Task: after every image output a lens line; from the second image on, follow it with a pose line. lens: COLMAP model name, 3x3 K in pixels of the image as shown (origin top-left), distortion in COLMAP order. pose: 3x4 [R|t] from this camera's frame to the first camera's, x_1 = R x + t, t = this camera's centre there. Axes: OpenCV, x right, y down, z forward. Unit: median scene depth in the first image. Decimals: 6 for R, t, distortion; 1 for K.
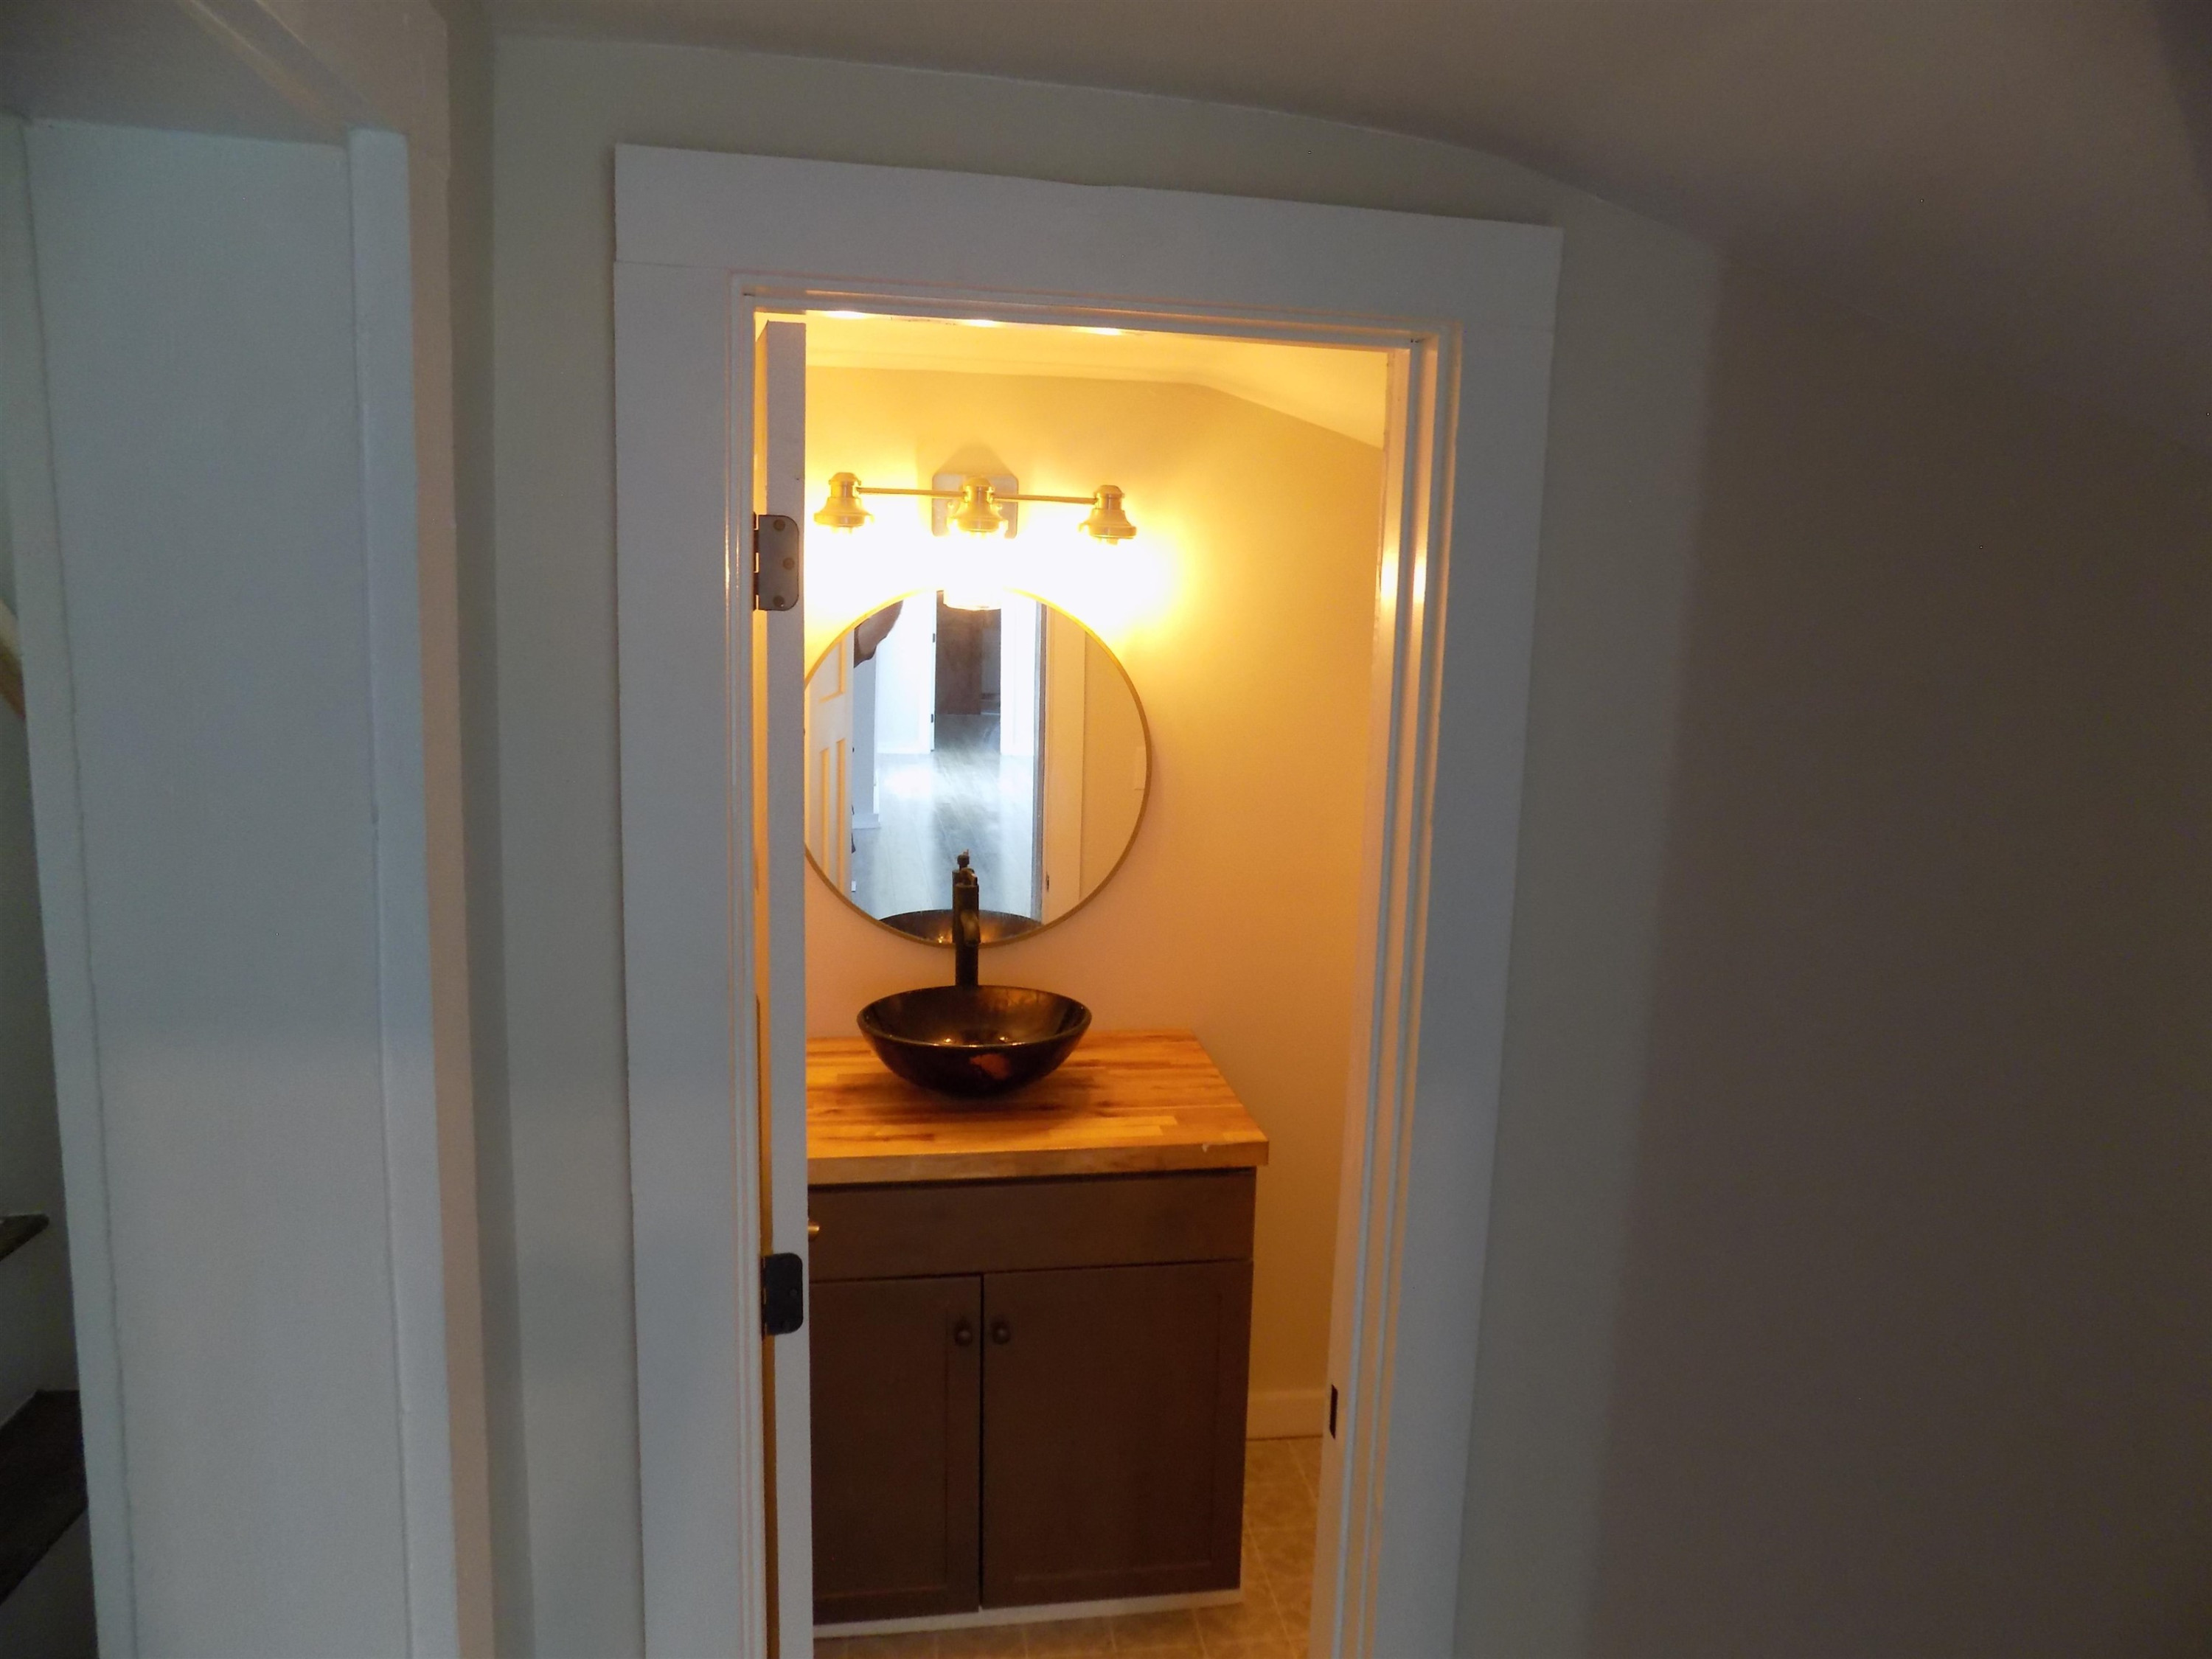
lens RADIAL K [[1499.4, 0, 1121.0], [0, 1499.4, 809.2], [0, 0, 1]] dist [-0.068013, 0.071242]
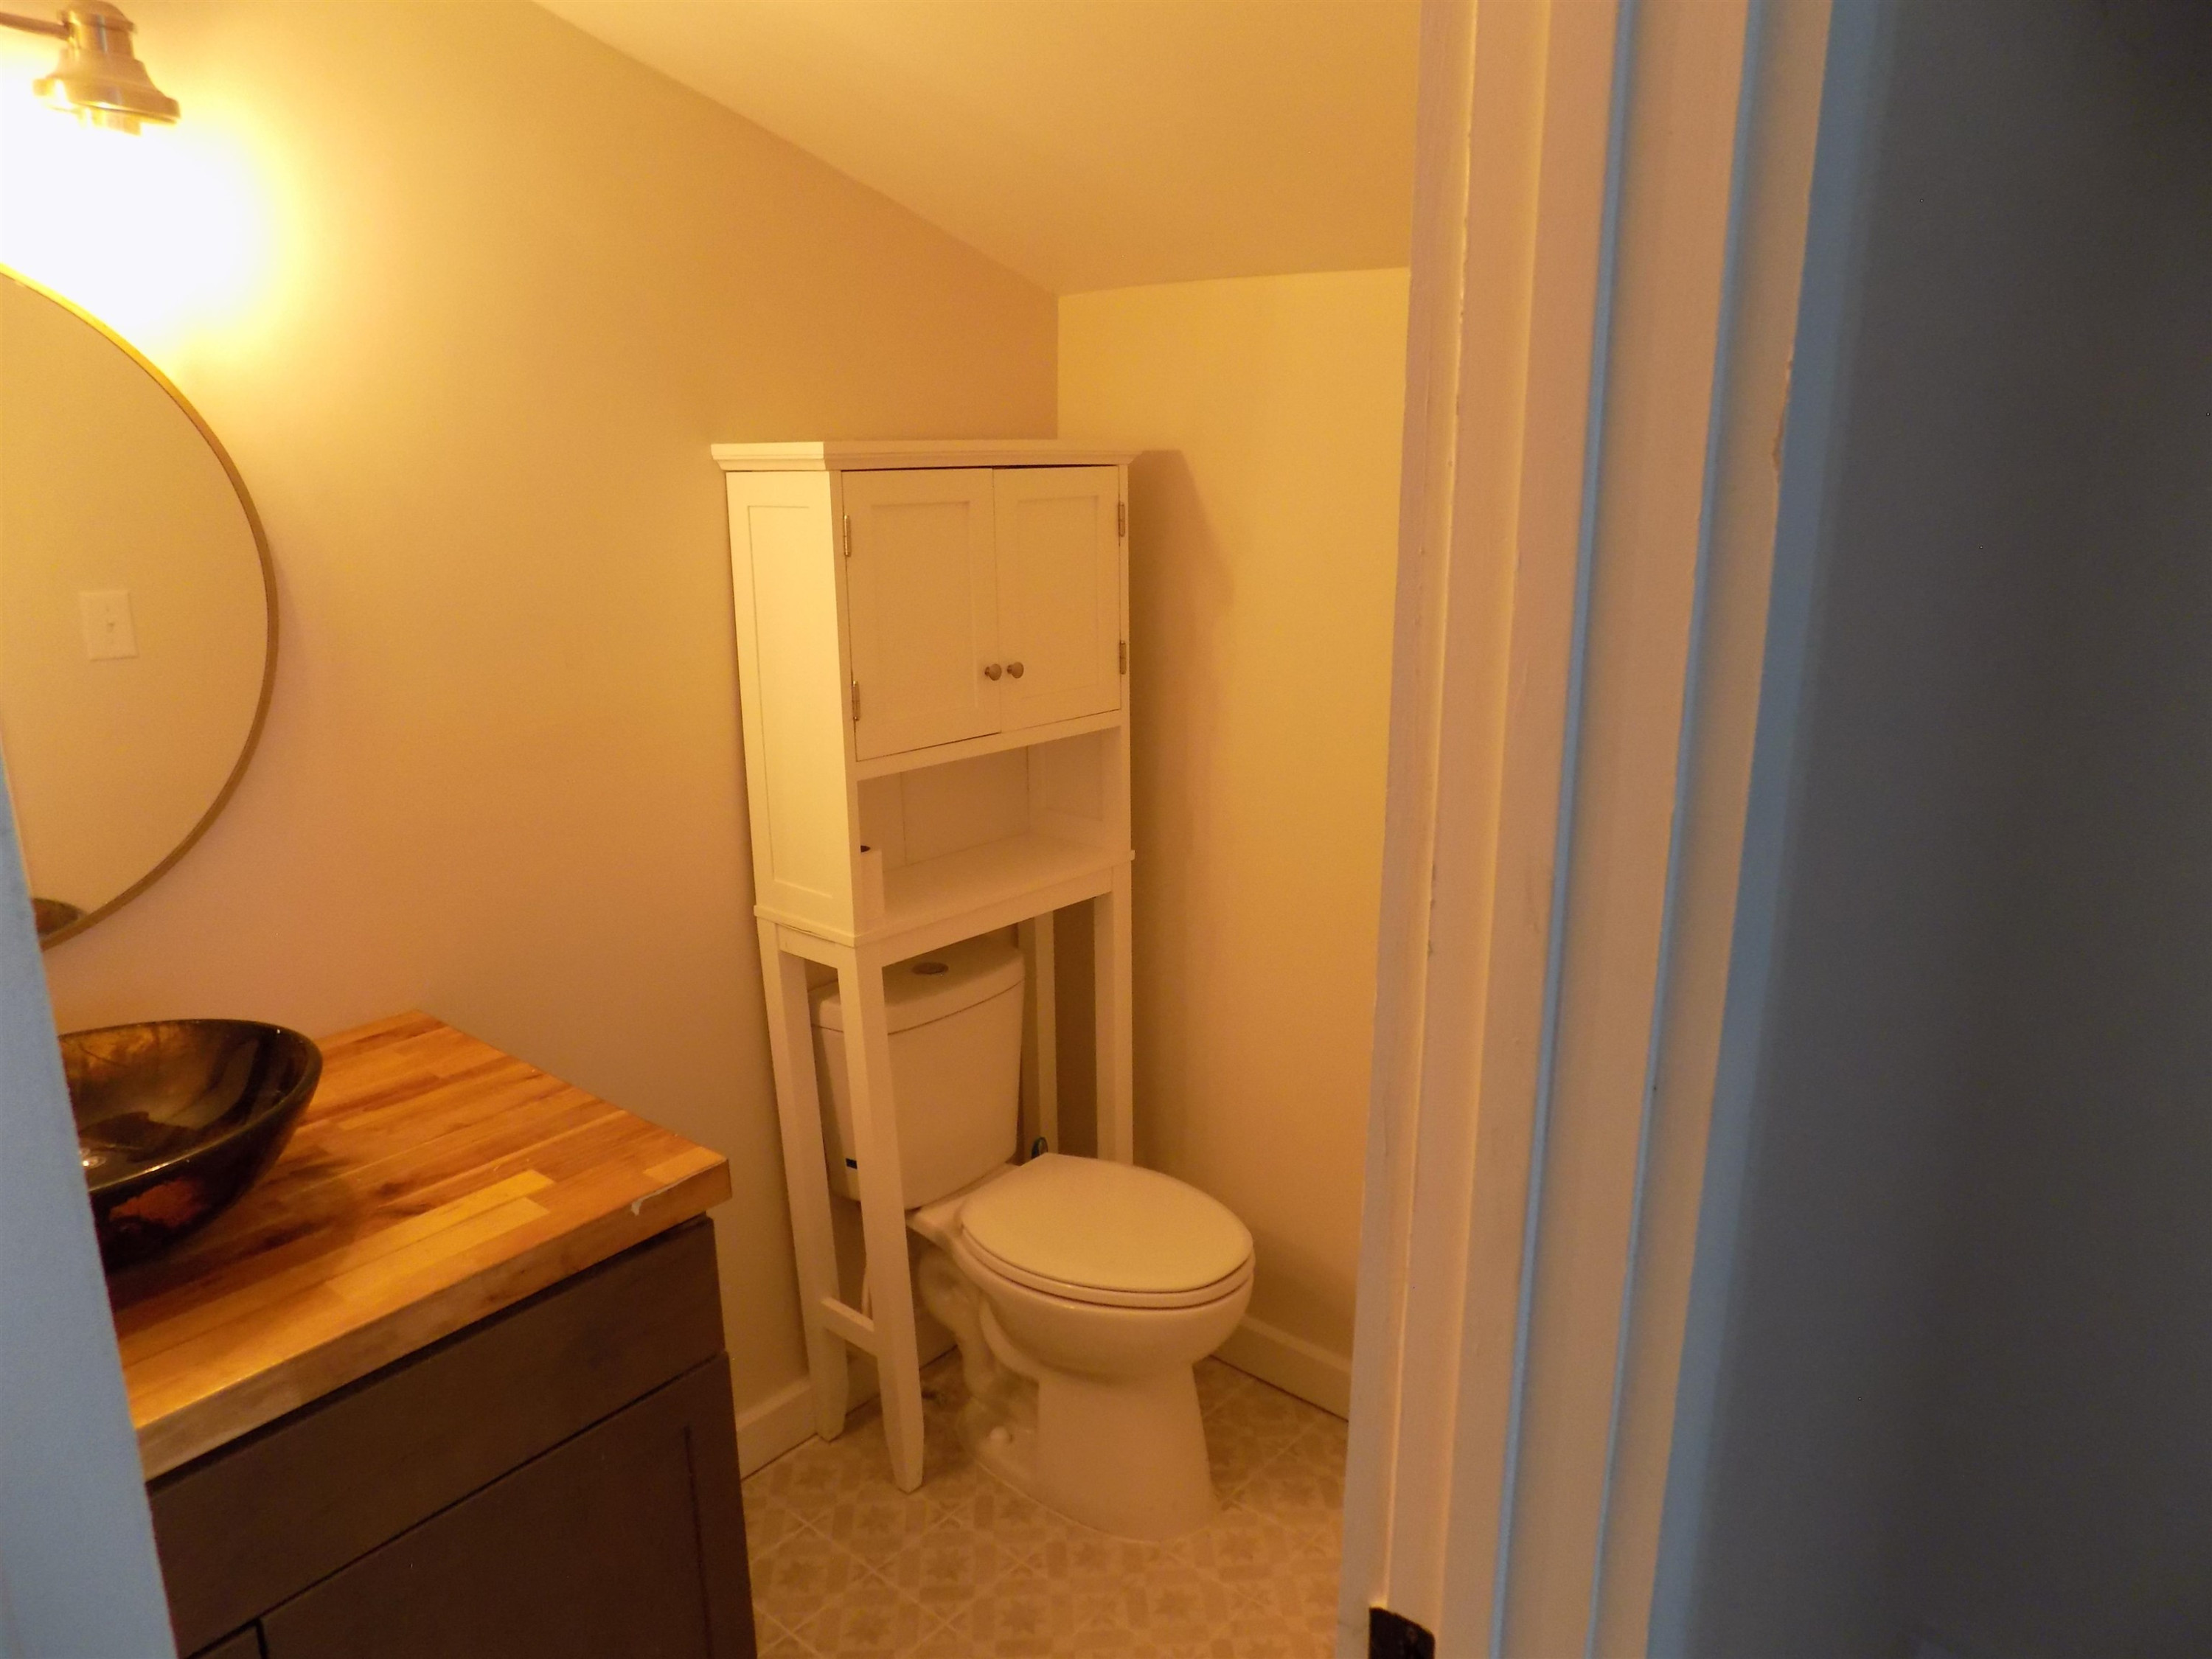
lens RADIAL K [[1499.4, 0, 1121.0], [0, 1499.4, 809.2], [0, 0, 1]] dist [-0.068013, 0.071242]
pose [[0.732859, -0.197517, 0.651080, -0.134644], [0.120338, 0.979477, 0.161689, 0.005719], [-0.669654, -0.040146, 0.741587, 0.415325]]
